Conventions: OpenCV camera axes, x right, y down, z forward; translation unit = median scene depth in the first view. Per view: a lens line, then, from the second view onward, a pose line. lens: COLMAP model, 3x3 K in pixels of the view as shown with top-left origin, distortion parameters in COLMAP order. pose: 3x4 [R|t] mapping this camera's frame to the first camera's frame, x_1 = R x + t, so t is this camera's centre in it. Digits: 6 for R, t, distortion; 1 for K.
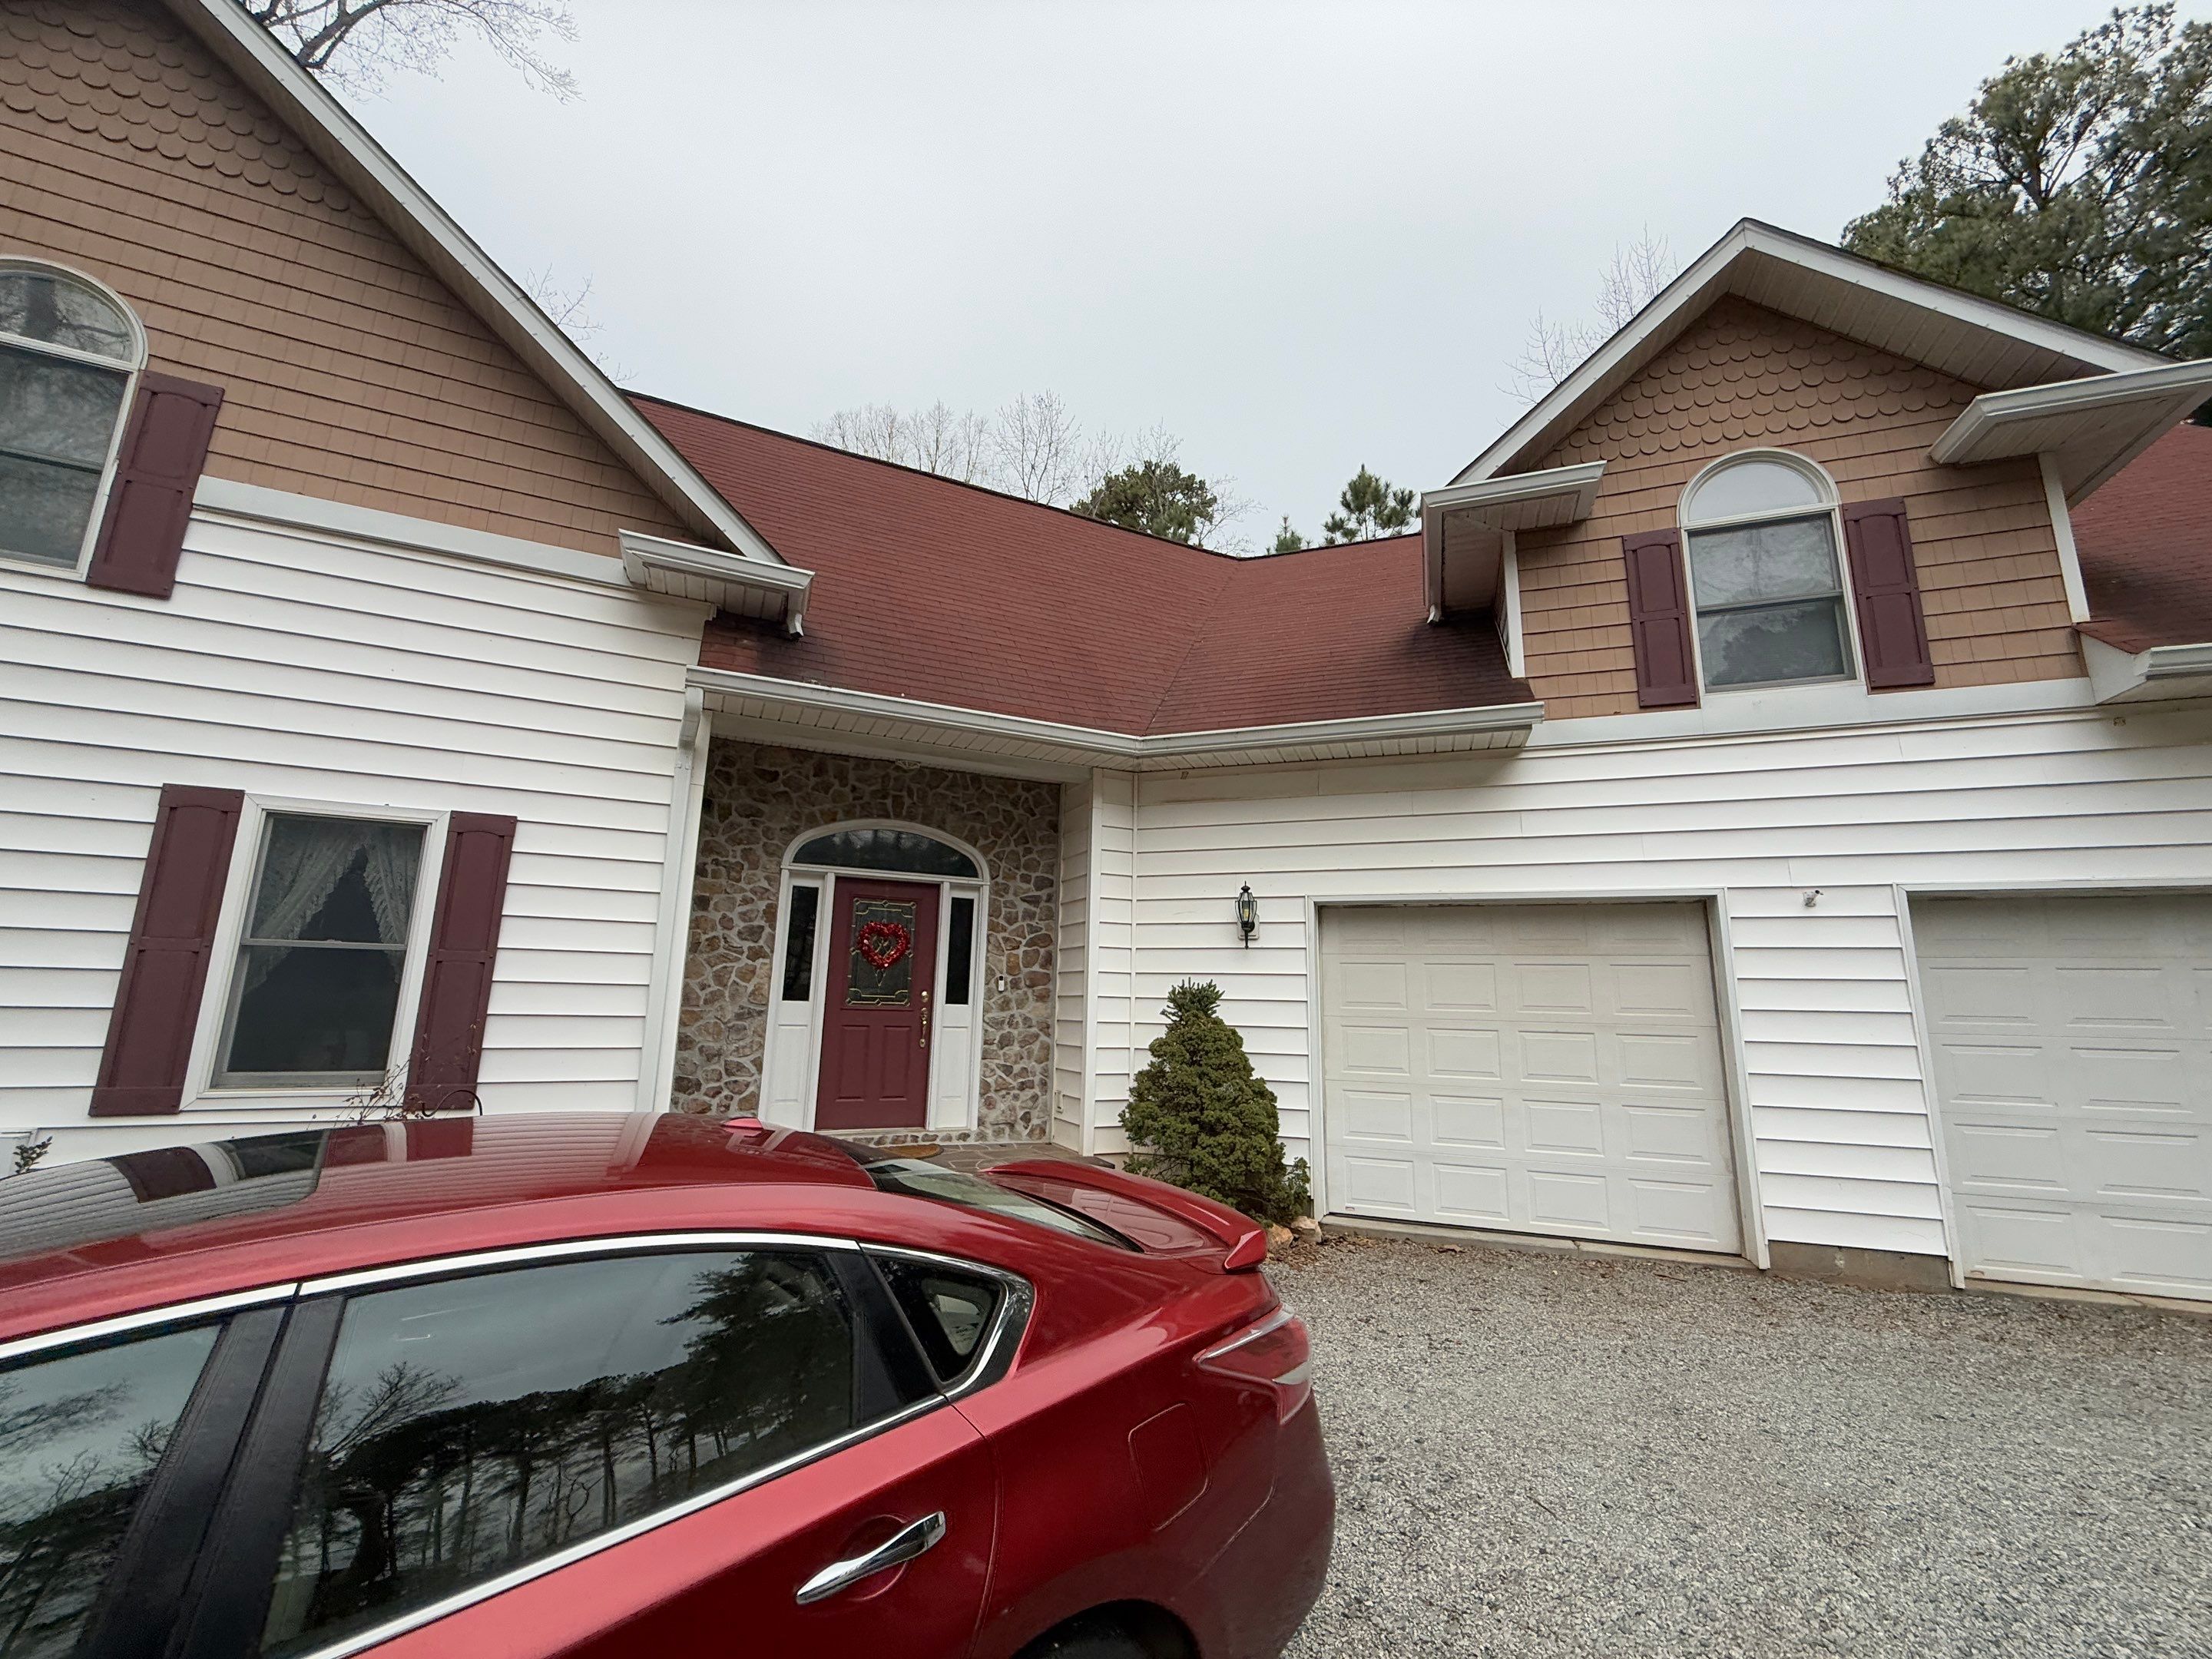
lens RADIAL K [[878.5, 0, 1107.7], [0, 878.5, 834.7], [0, 0, 1]] dist [-0.000430, 0.000280]
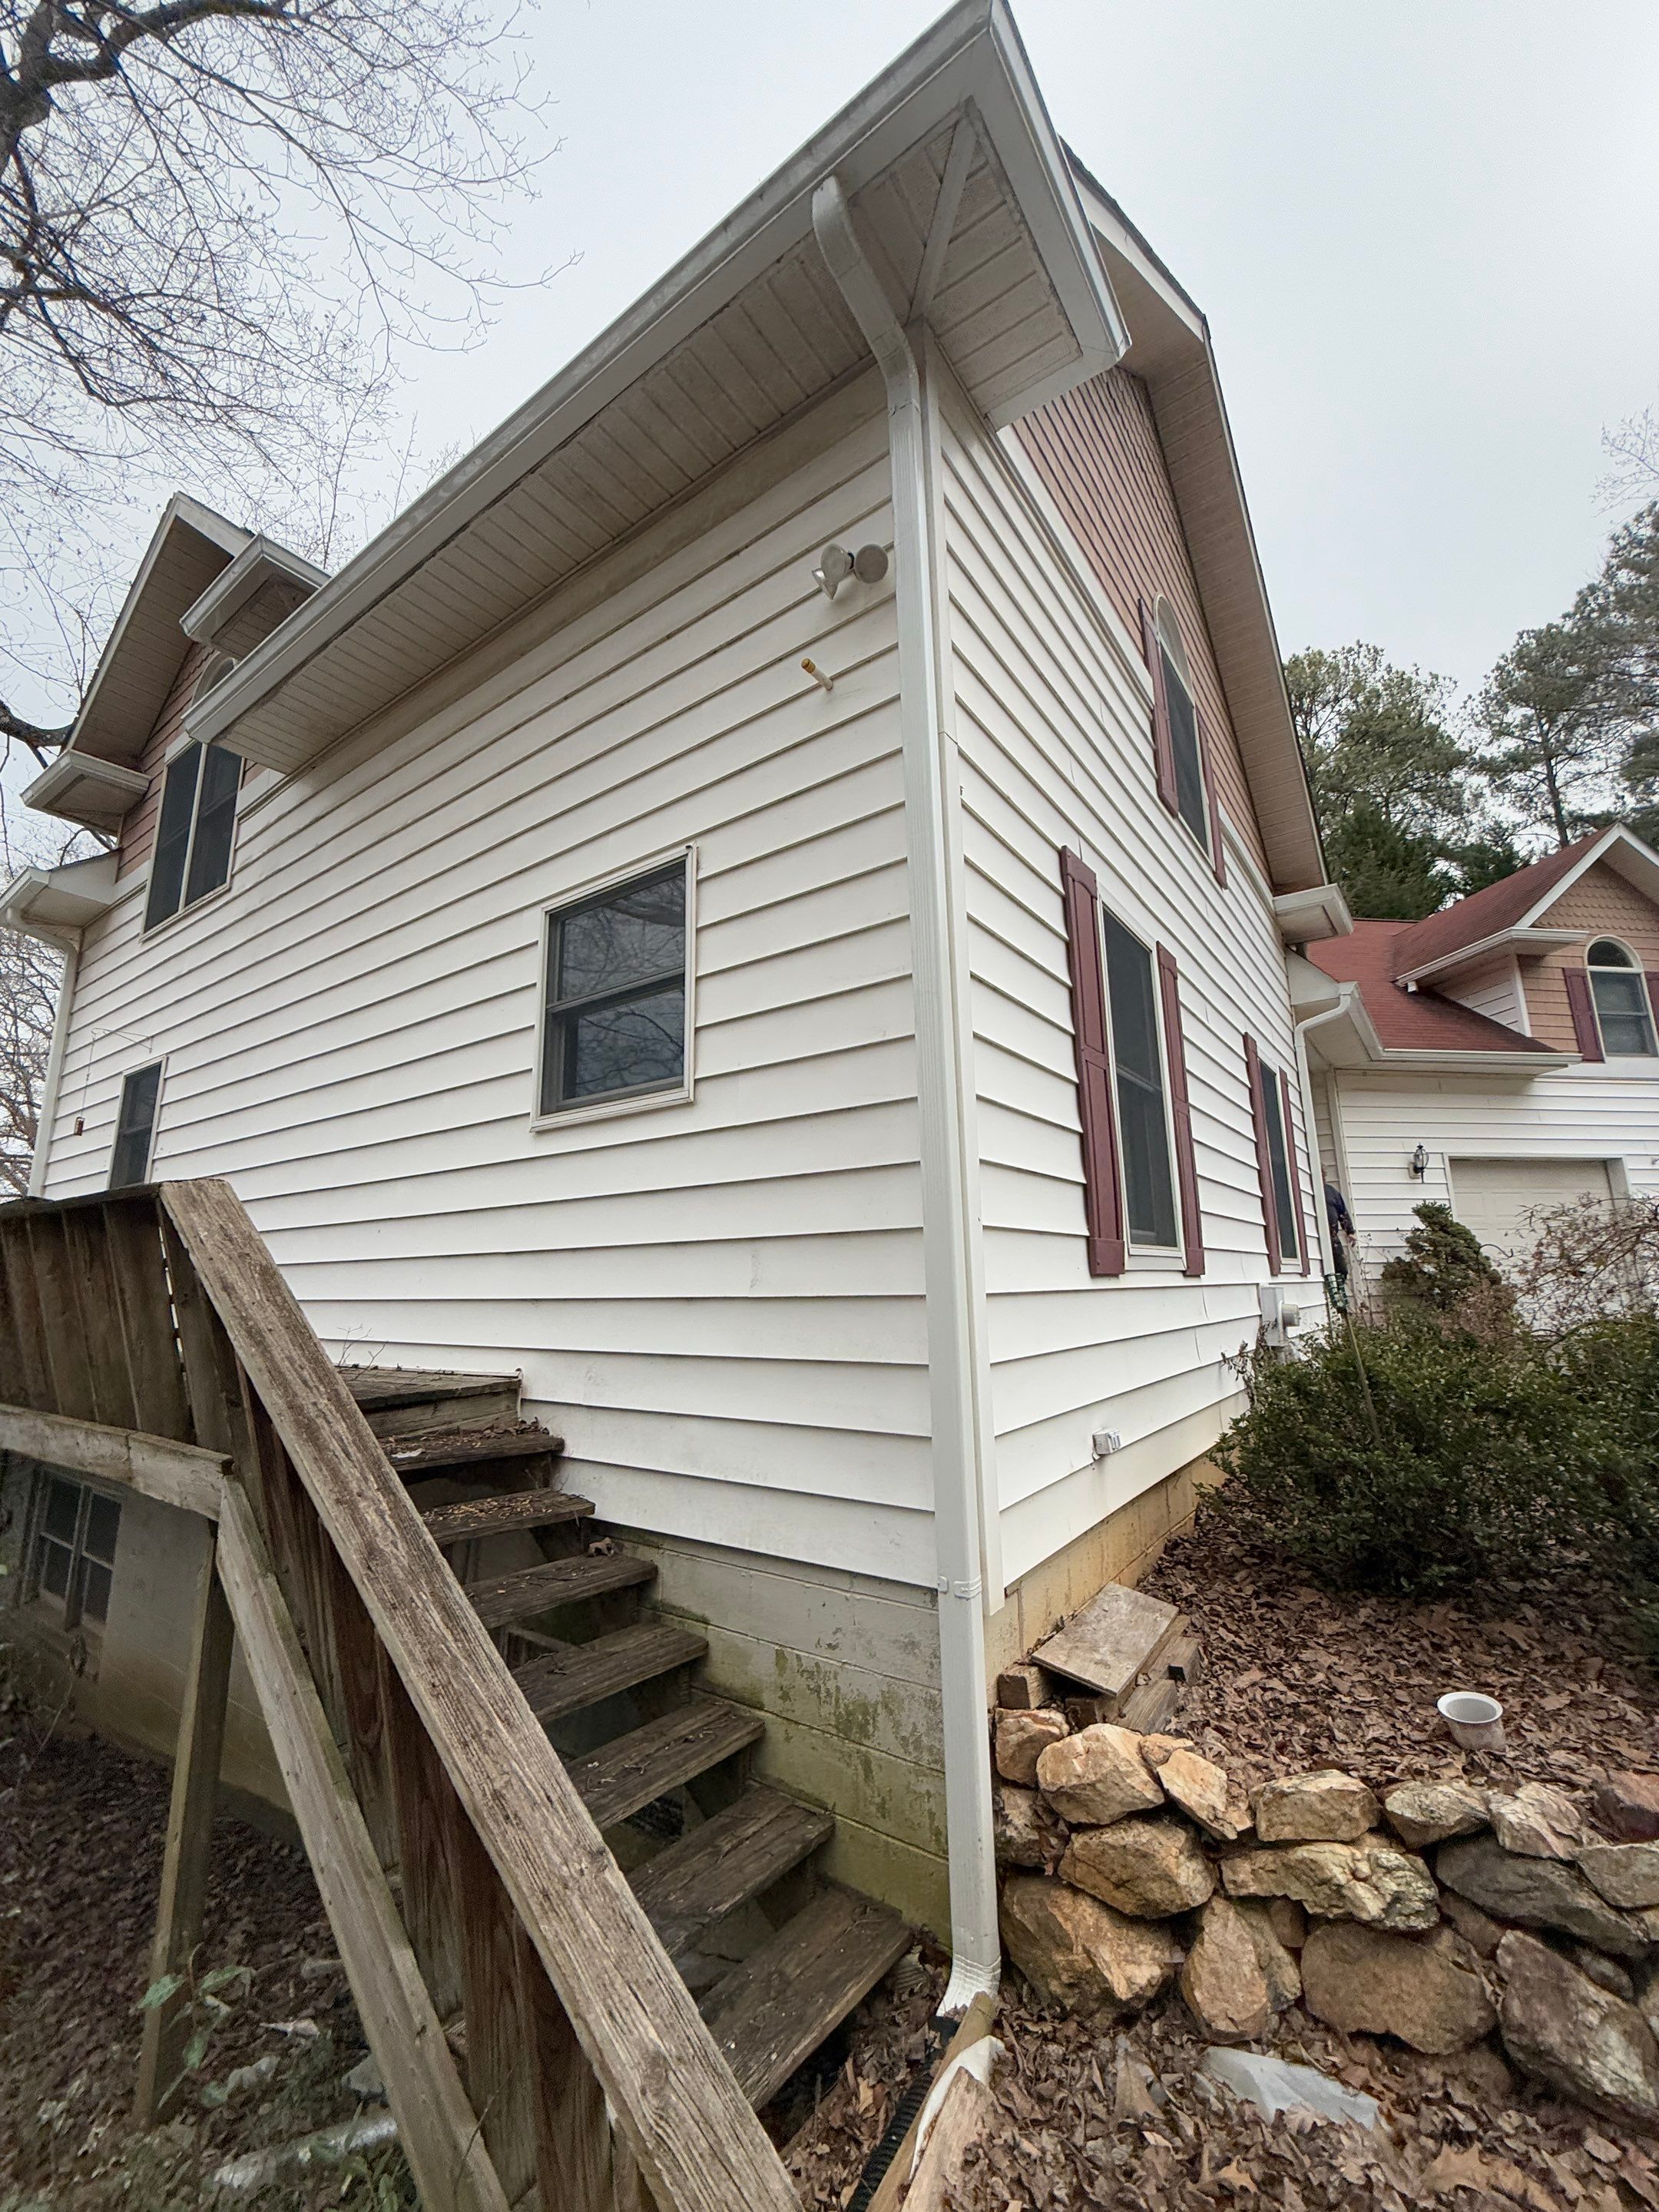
lens RADIAL K [[878.5, 0, 801.4], [0, 878.5, 1116.9], [0, 0, 1]] dist [-0.000430, 0.000280]
pose [[0.884245, 0.055943, 0.463661, -1.669179], [-0.055367, 0.998355, -0.014867, 0.096007], [-0.463731, -0.012525, 0.885888, 0.079328]]
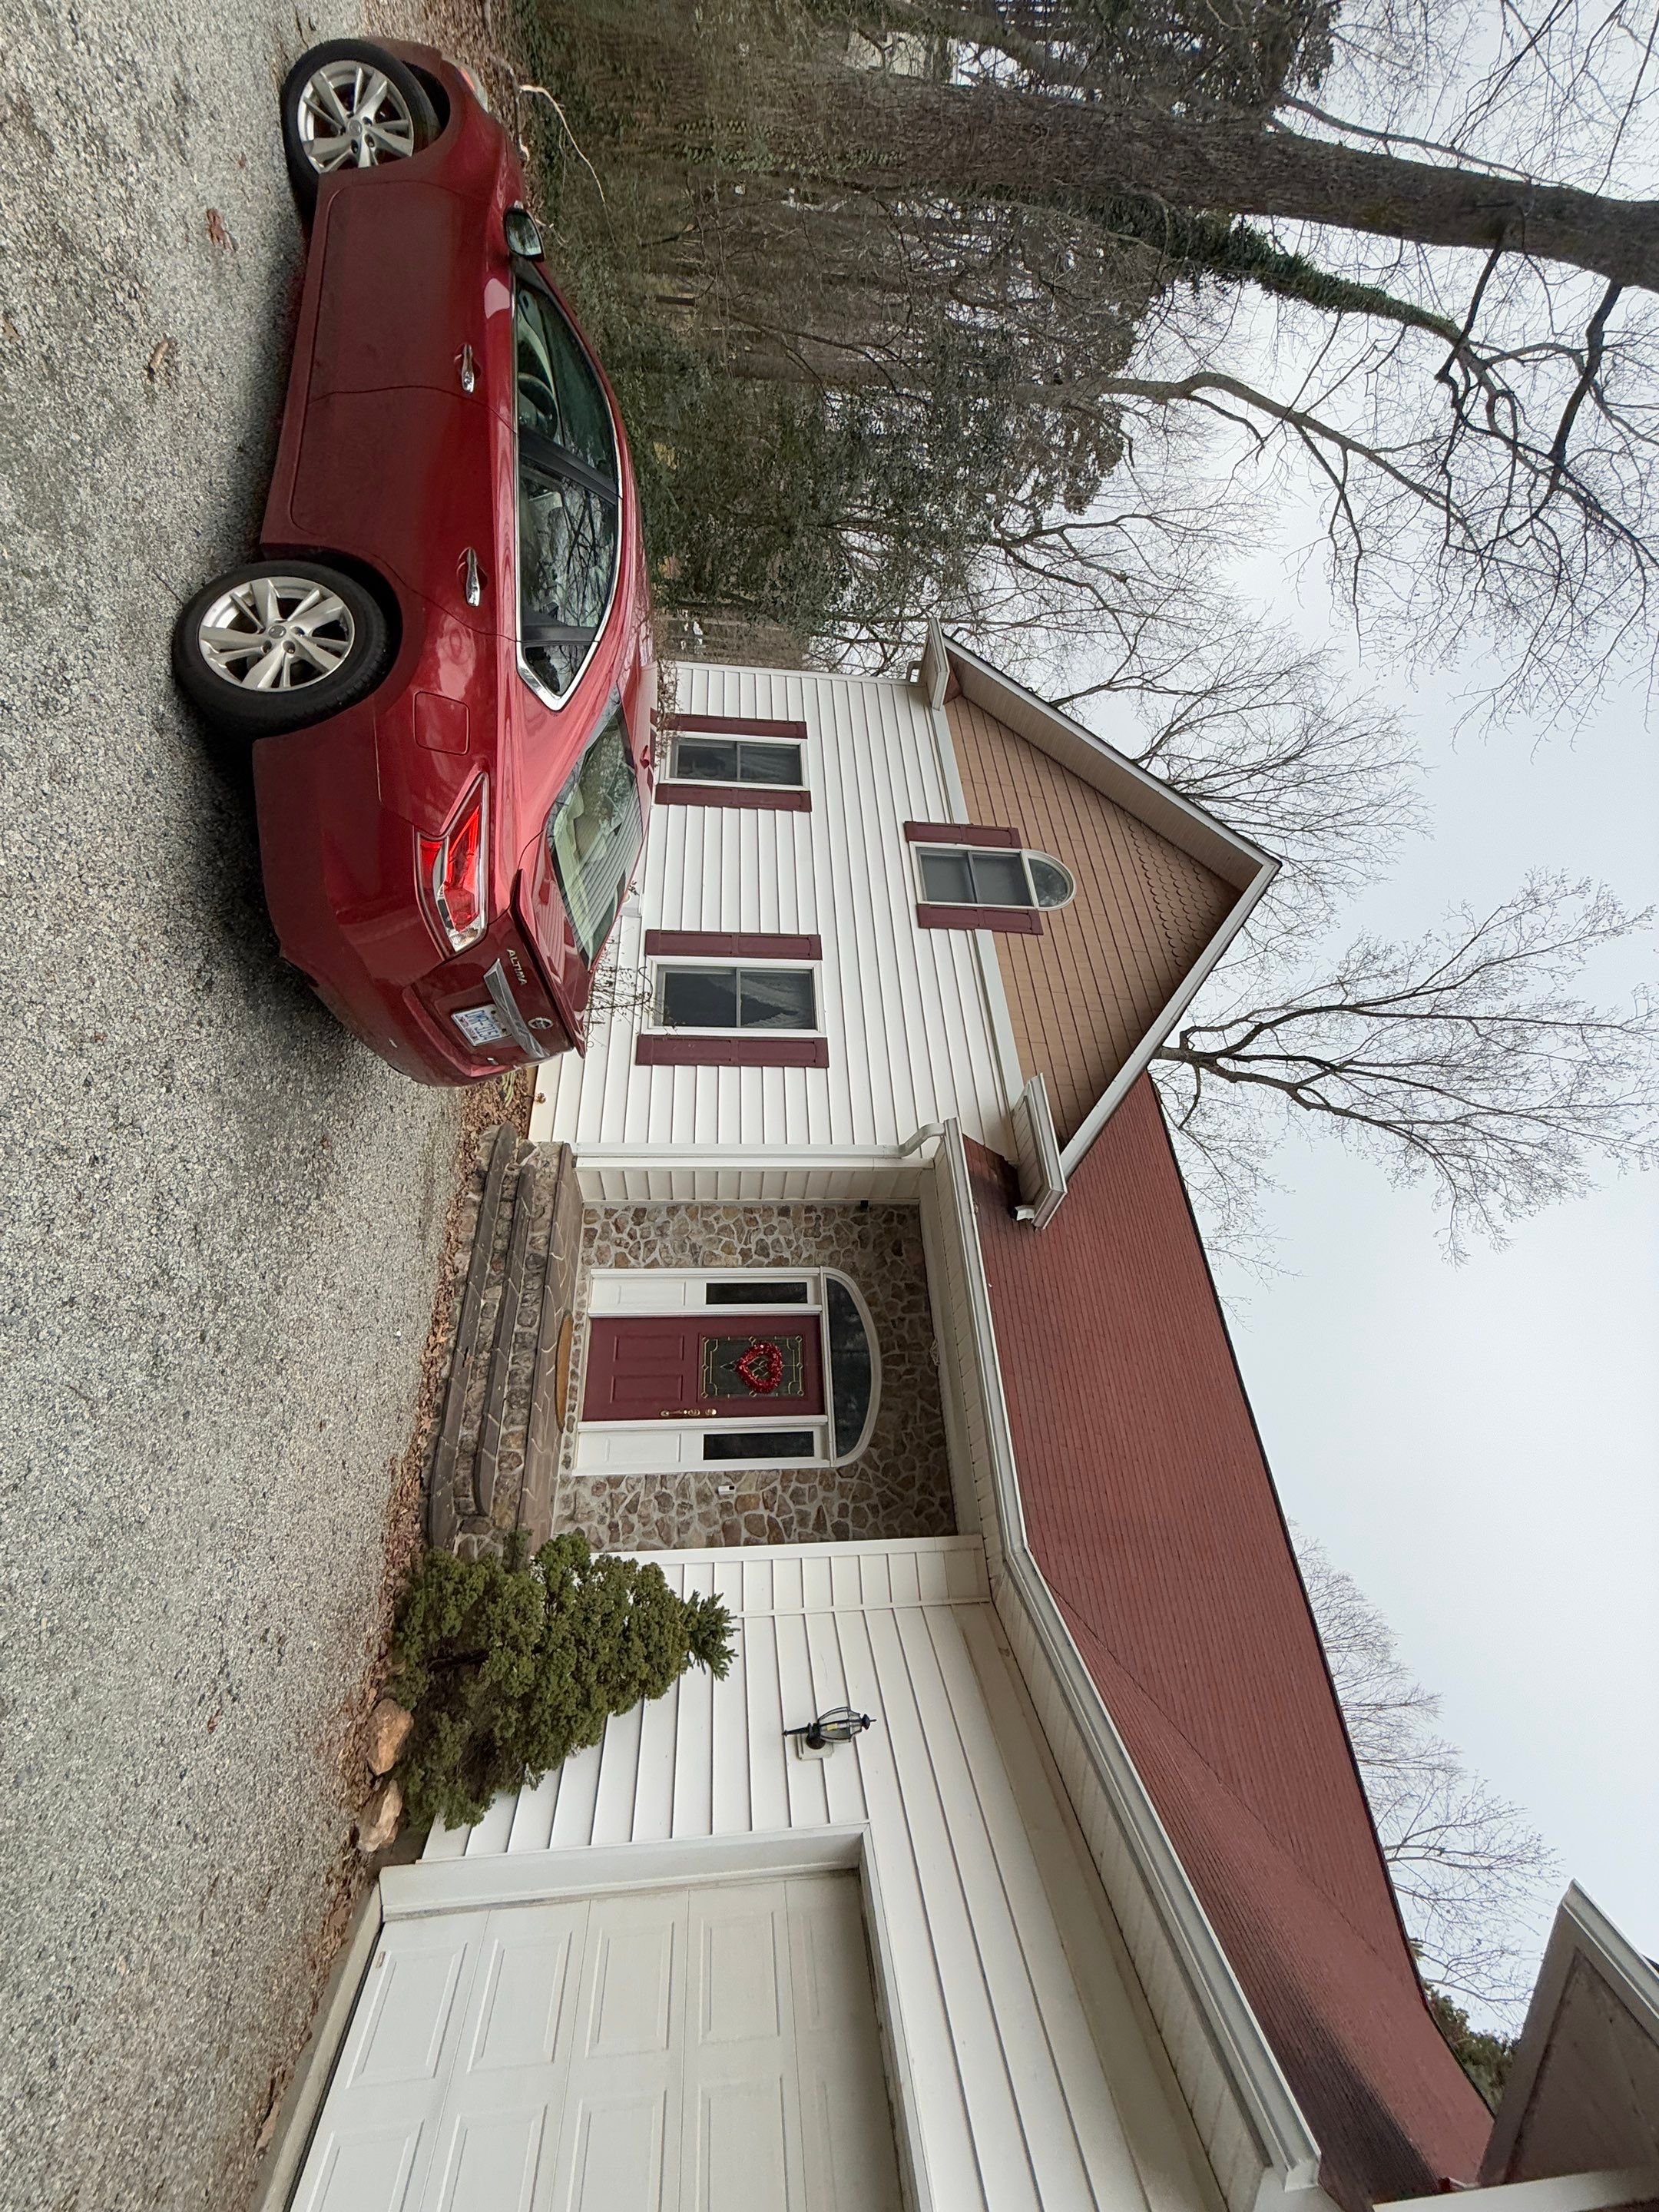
lens RADIAL K [[883.9, 0, 829.5], [0, 883.9, 1106.0], [0, 0, 1]] dist [-0.000901, -0.000038]
pose [[0.123200, 0.543928, -0.830039, 0.487980], [-0.986635, 0.157018, -0.043549, 0.044164], [0.106644, 0.824310, 0.556003, 0.183980]]
